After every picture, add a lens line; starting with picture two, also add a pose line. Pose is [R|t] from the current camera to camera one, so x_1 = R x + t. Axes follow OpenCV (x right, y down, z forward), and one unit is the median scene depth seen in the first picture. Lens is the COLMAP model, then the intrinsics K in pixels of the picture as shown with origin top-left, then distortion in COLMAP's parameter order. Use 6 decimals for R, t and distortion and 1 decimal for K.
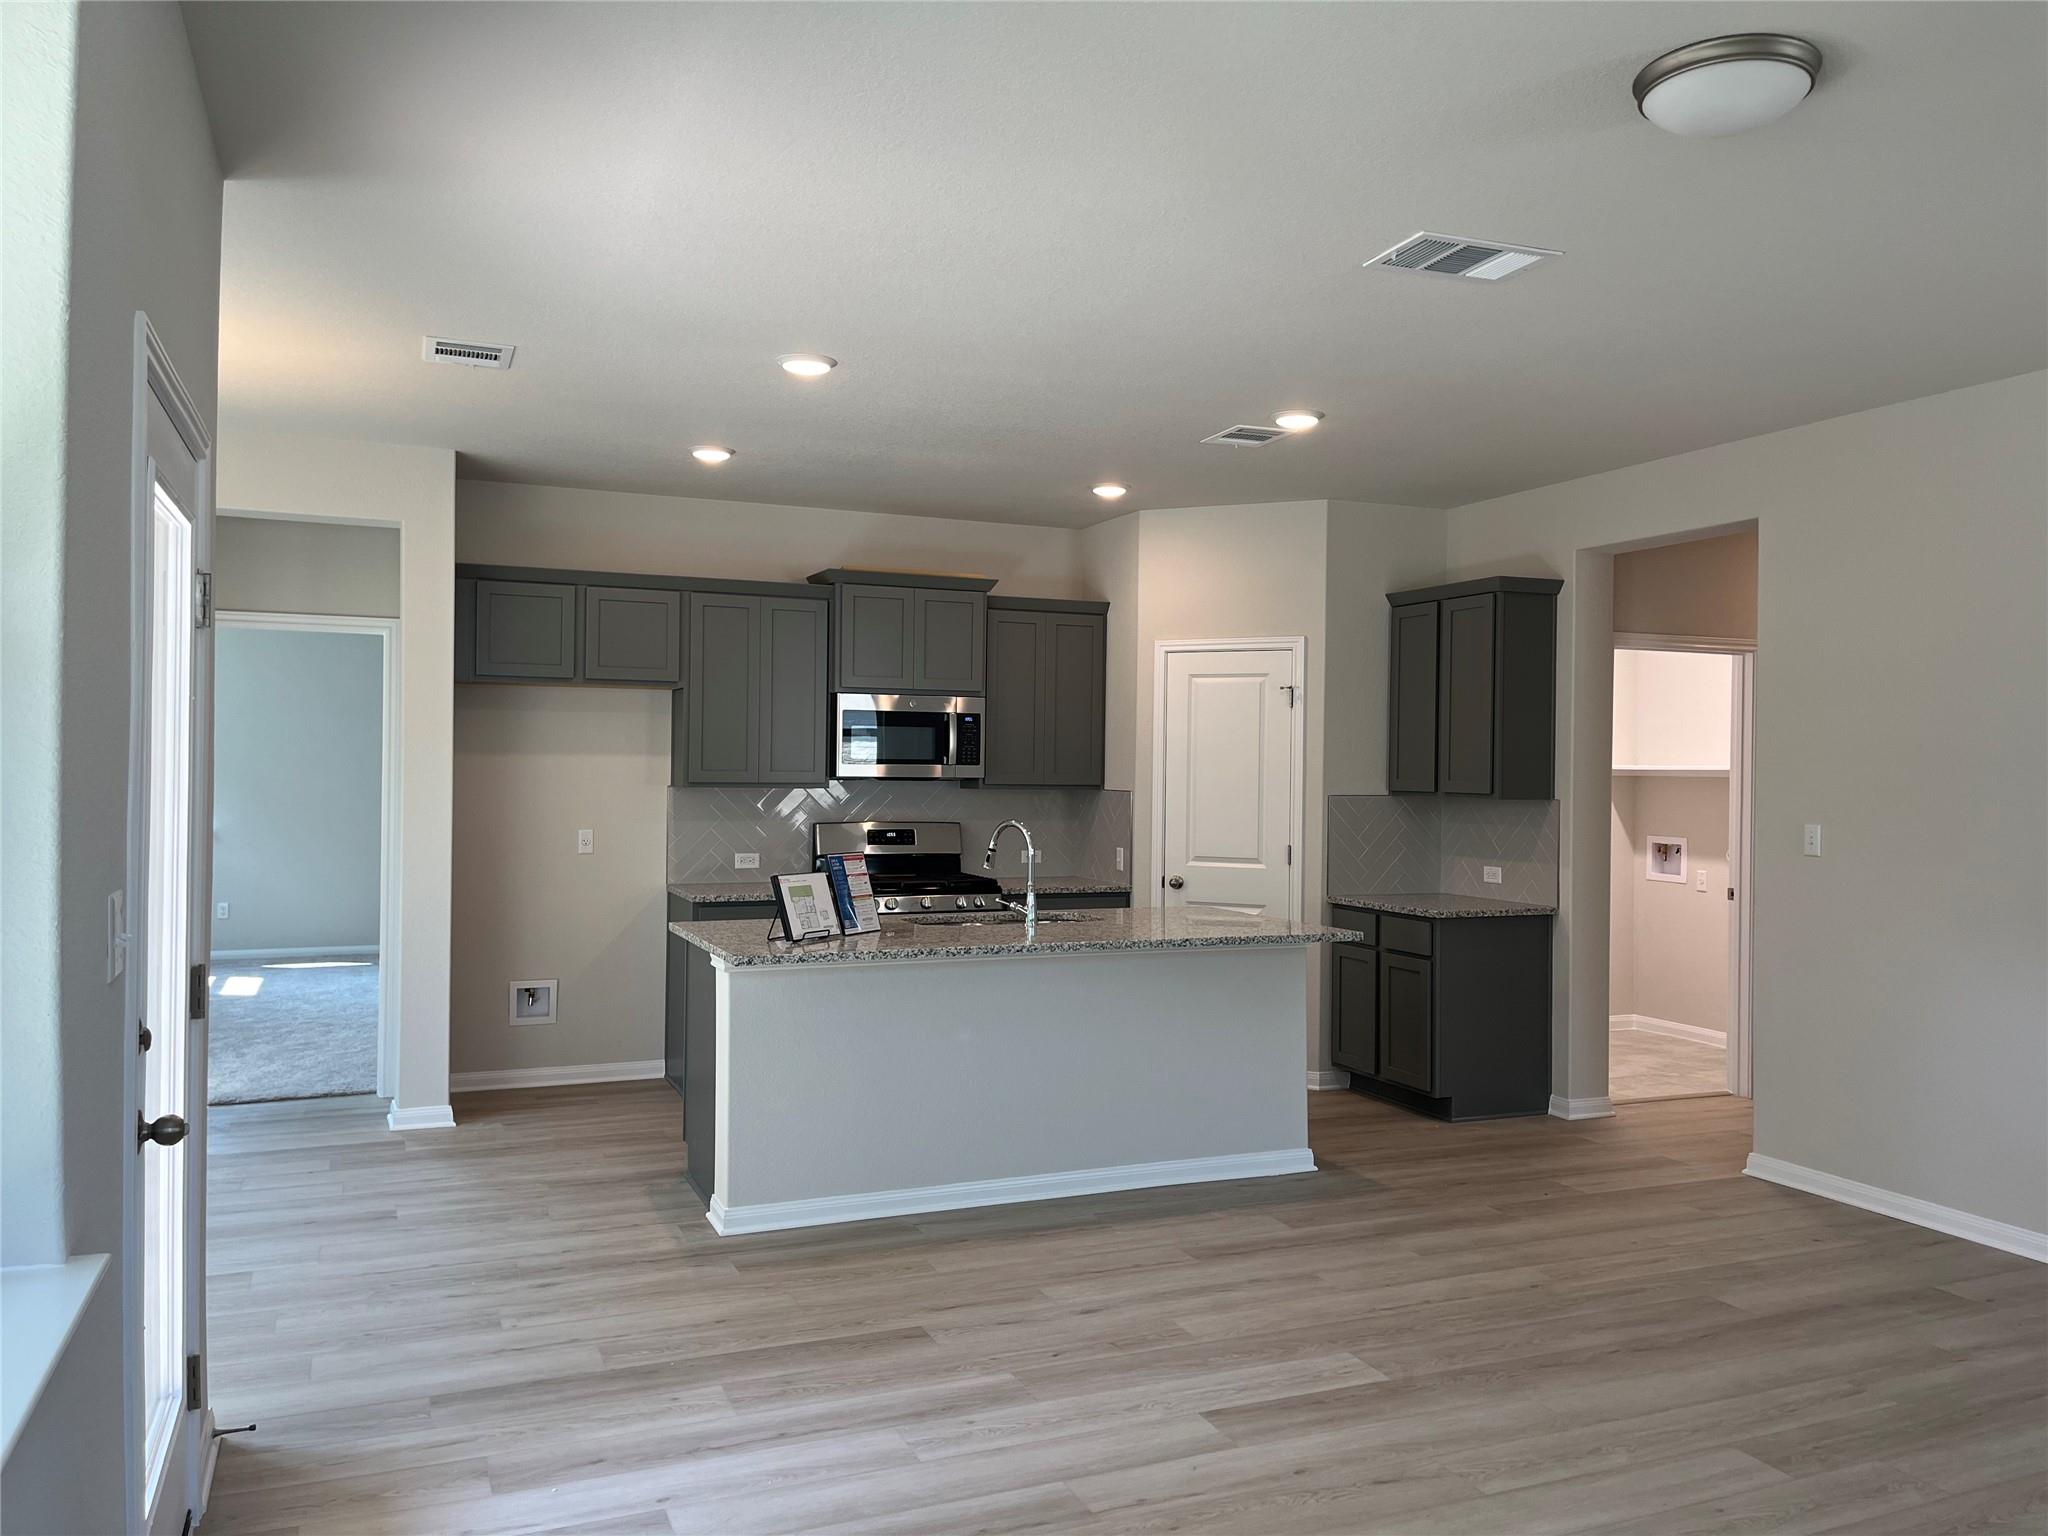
lens RADIAL K [[1548.3, 0, 1024.0], [0, 1548.3, 768.0], [0, 0, 1]] dist [0.030264, -0.003330]
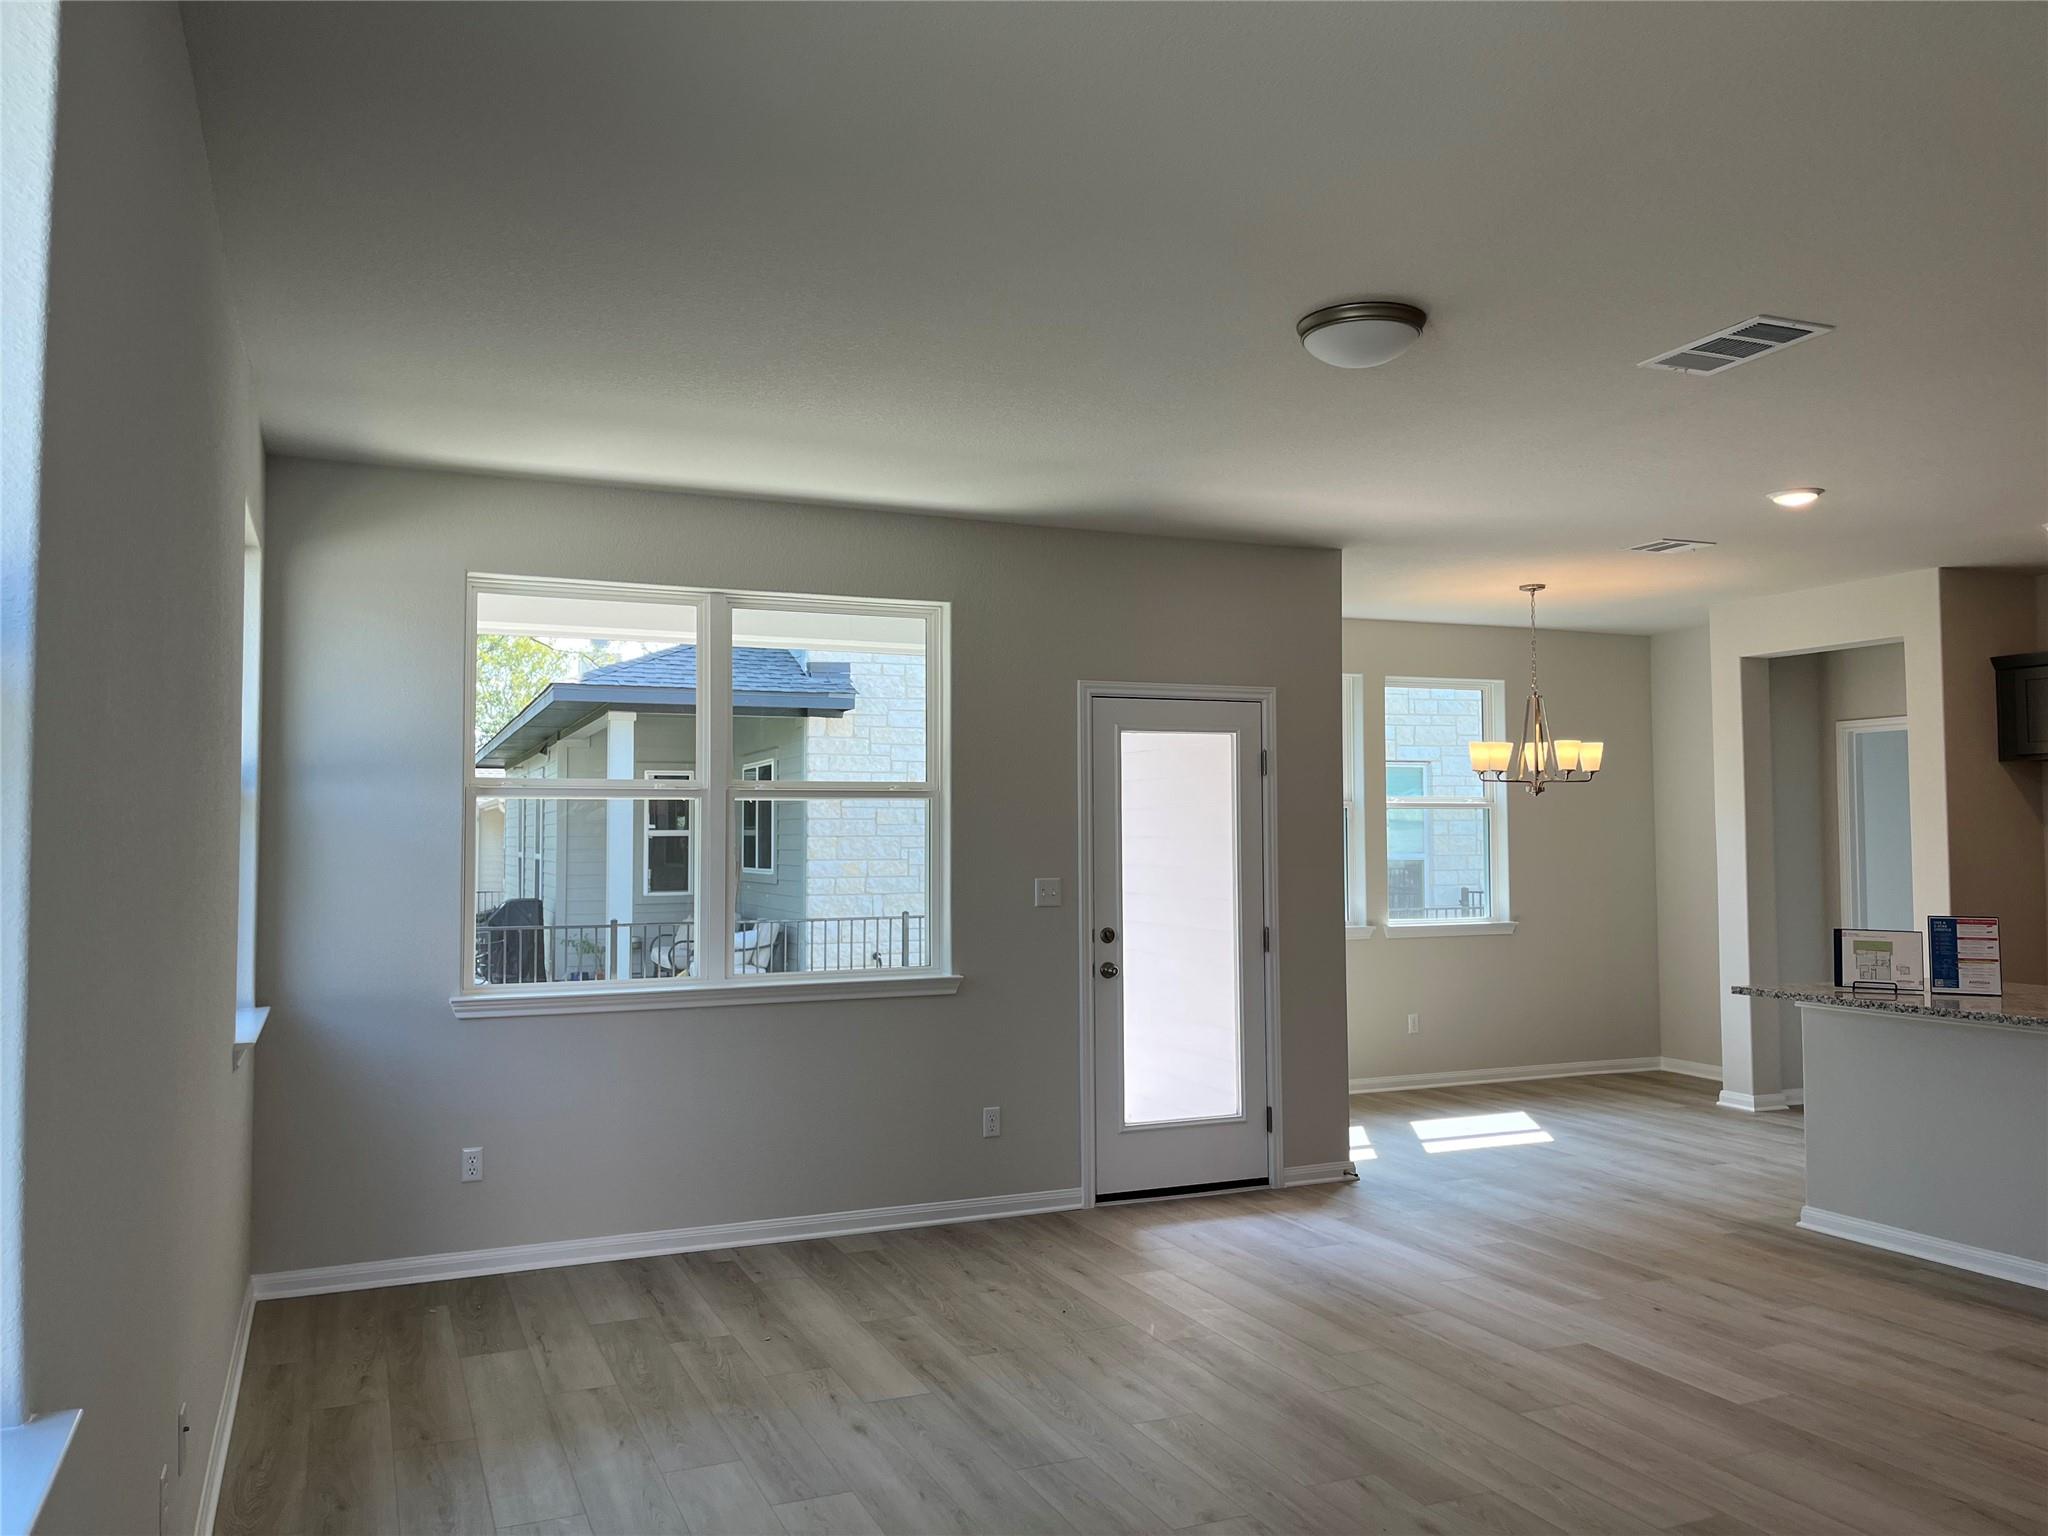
lens RADIAL K [[1547.0, 0, 1015.6], [0, 1547.0, 784.9], [0, 0, 1]] dist [0.082783, -0.118074]
pose [[0.004941, -0.044521, -0.998996, 1.023699], [0.001914, 0.999007, -0.044512, 0.013014], [0.999986, -0.001692, 0.005021, 0.388442]]
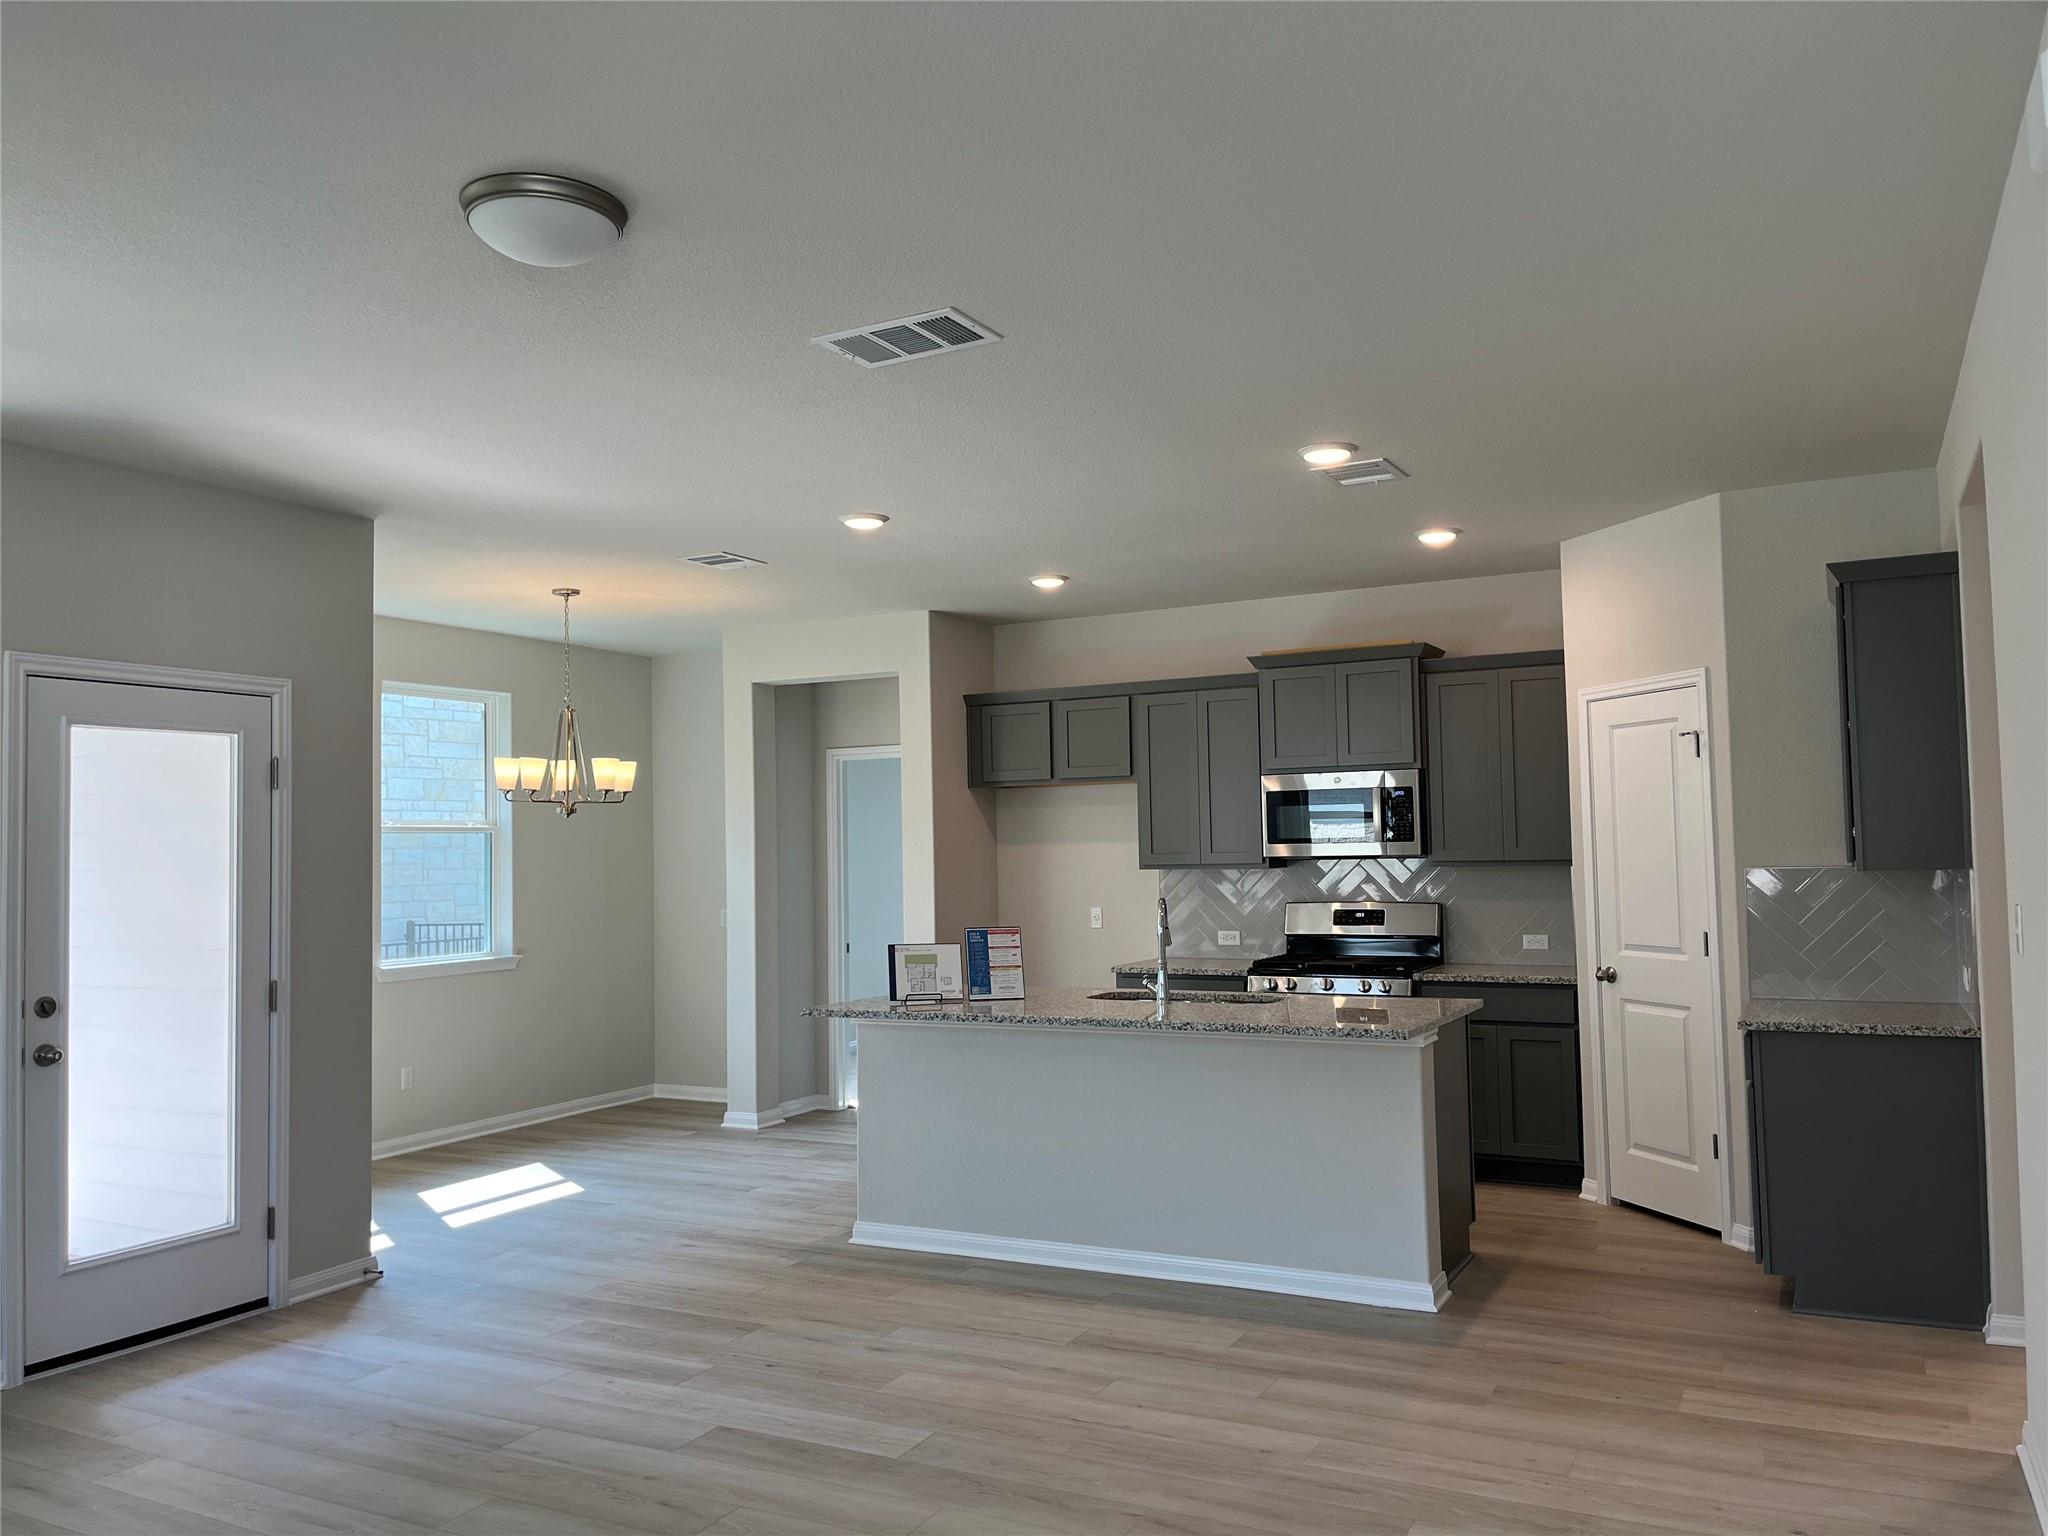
lens RADIAL K [[1547.0, 0, 1015.6], [0, 1547.0, 784.9], [0, 0, 1]] dist [0.082783, -0.118074]
pose [[0.633661, -0.057488, -0.771472, 0.839341], [0.025286, 0.998241, -0.053618, 0.012950], [0.773197, 0.014468, 0.634001, 0.322541]]
